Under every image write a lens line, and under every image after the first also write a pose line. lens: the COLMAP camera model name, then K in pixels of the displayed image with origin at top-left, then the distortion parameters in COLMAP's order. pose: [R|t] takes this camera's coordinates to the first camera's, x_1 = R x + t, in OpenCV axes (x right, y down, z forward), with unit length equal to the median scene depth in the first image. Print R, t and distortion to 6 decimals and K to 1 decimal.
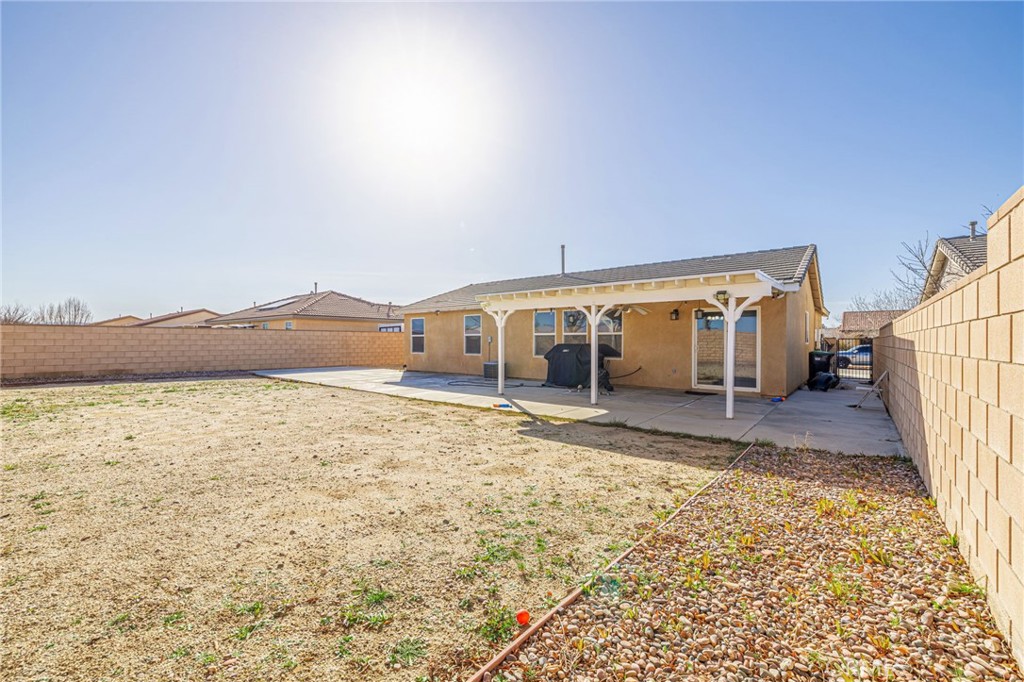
lens RADIAL K [[428.0, 0, 512.0], [0, 428.0, 341.0], [0, 0, 1]] dist [-0.001088, 0.000075]
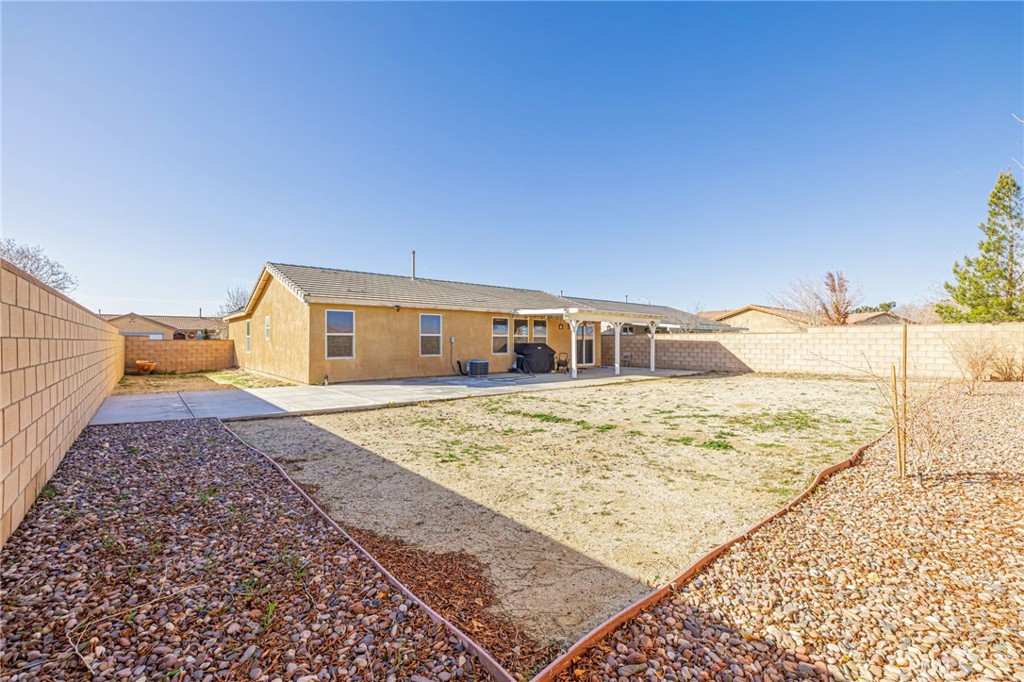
lens RADIAL K [[428.0, 0, 512.0], [0, 428.0, 341.0], [0, 0, 1]] dist [-0.001088, 0.000075]
pose [[0.179651, -0.005089, 0.983717, -0.982367], [-0.001257, 0.999985, 0.005403, -0.006226], [-0.983730, -0.002208, 0.179642, 0.628296]]
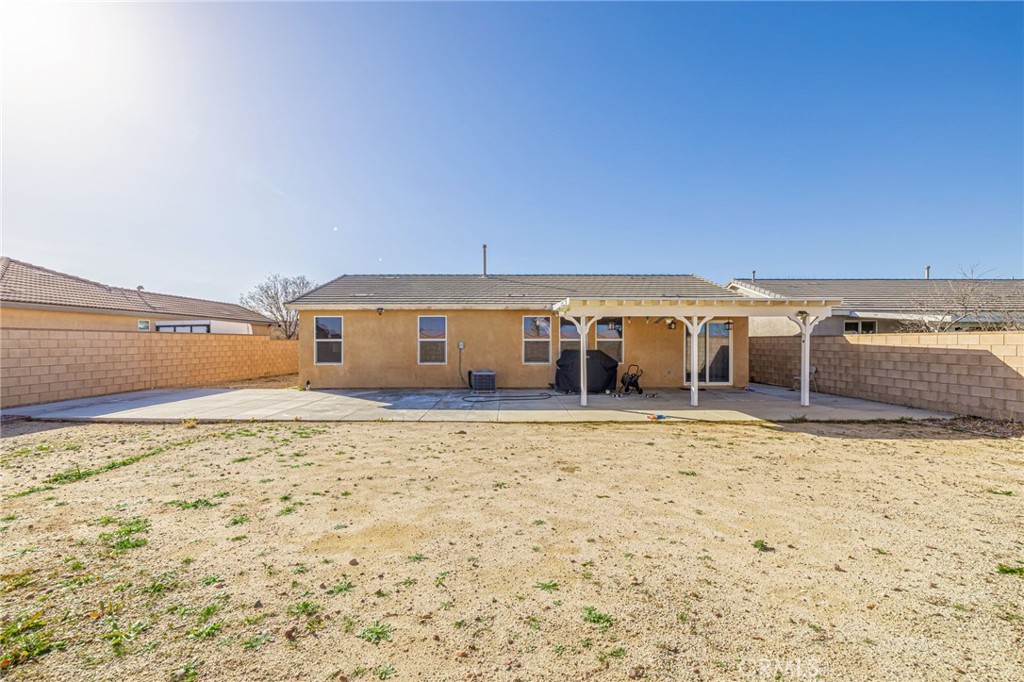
lens RADIAL K [[428.0, 0, 512.0], [0, 428.0, 341.0], [0, 0, 1]] dist [-0.001088, 0.000075]
pose [[0.768609, -0.002392, 0.639715, -0.491070], [0.002367, 0.999997, 0.000896, -0.012357], [-0.639715, 0.000825, 0.768612, 0.255066]]
